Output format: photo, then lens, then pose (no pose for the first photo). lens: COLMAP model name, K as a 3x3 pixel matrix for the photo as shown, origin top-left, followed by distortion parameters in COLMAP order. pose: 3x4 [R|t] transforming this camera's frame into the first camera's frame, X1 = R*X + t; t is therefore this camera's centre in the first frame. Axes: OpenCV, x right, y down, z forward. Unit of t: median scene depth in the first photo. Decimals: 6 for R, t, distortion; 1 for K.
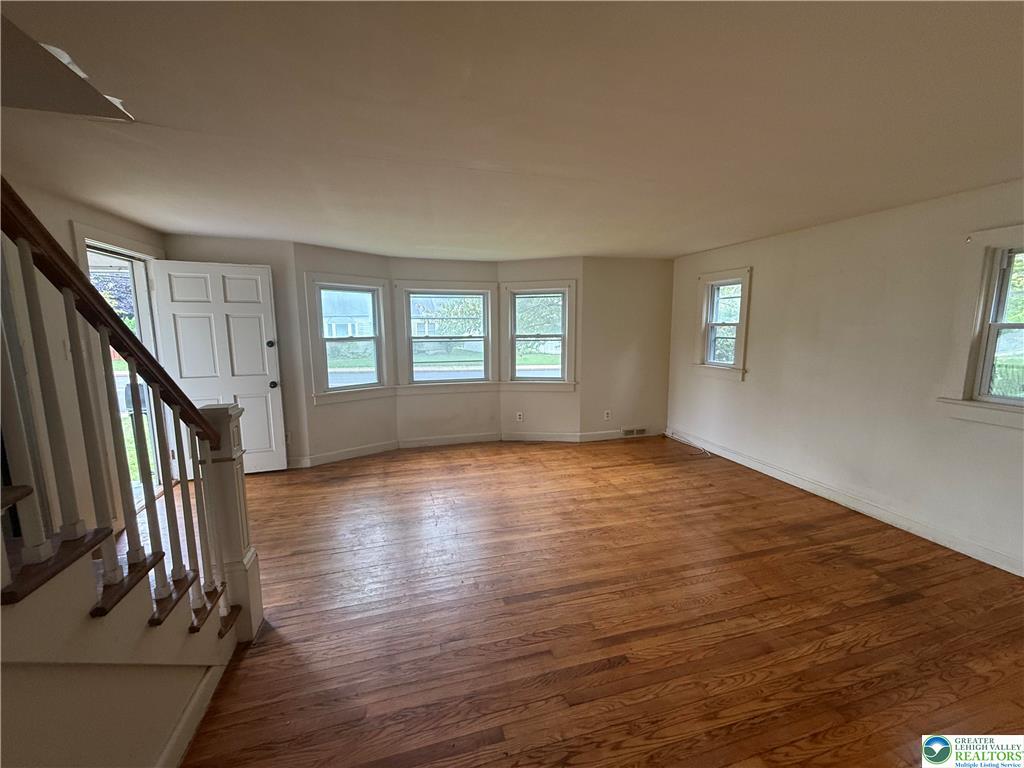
lens RADIAL K [[406.5, 0, 512.0], [0, 406.5, 384.0], [0, 0, 1]] dist [-0.001651, 0.000311]
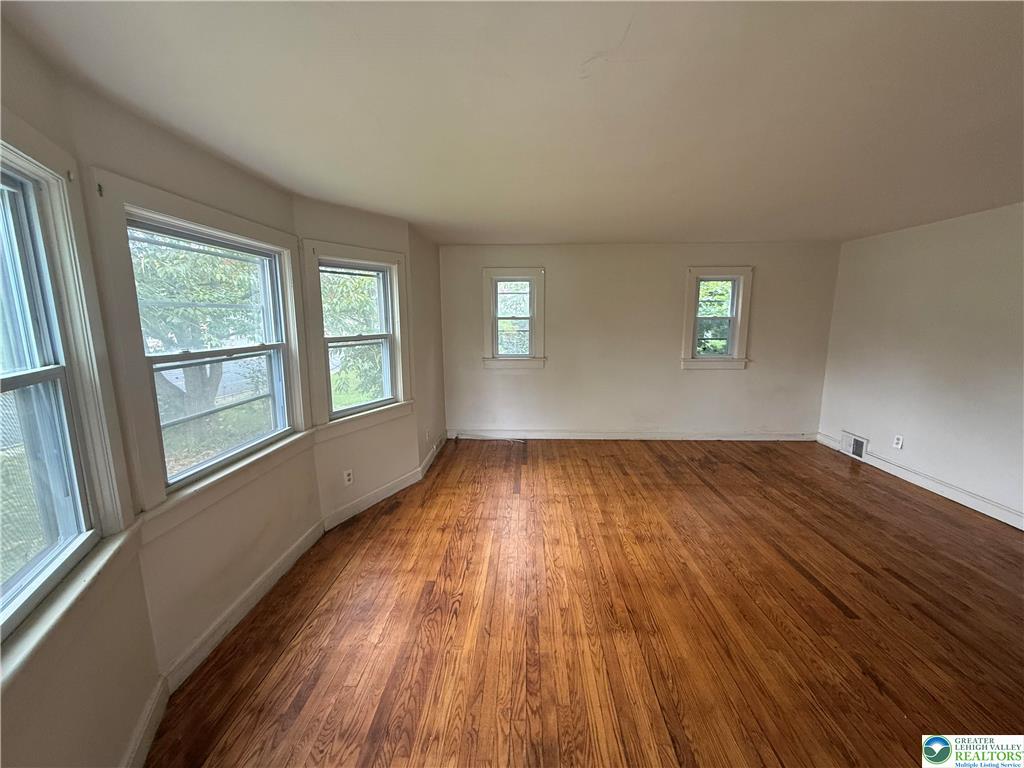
lens RADIAL K [[406.5, 0, 512.0], [0, 406.5, 384.0], [0, 0, 1]] dist [-0.001651, 0.000311]
pose [[0.313709, -0.155084, 0.936769, -0.574686], [0.140753, 0.983267, 0.115645, -0.113933], [-0.939029, 0.095575, 0.330288, 0.755698]]
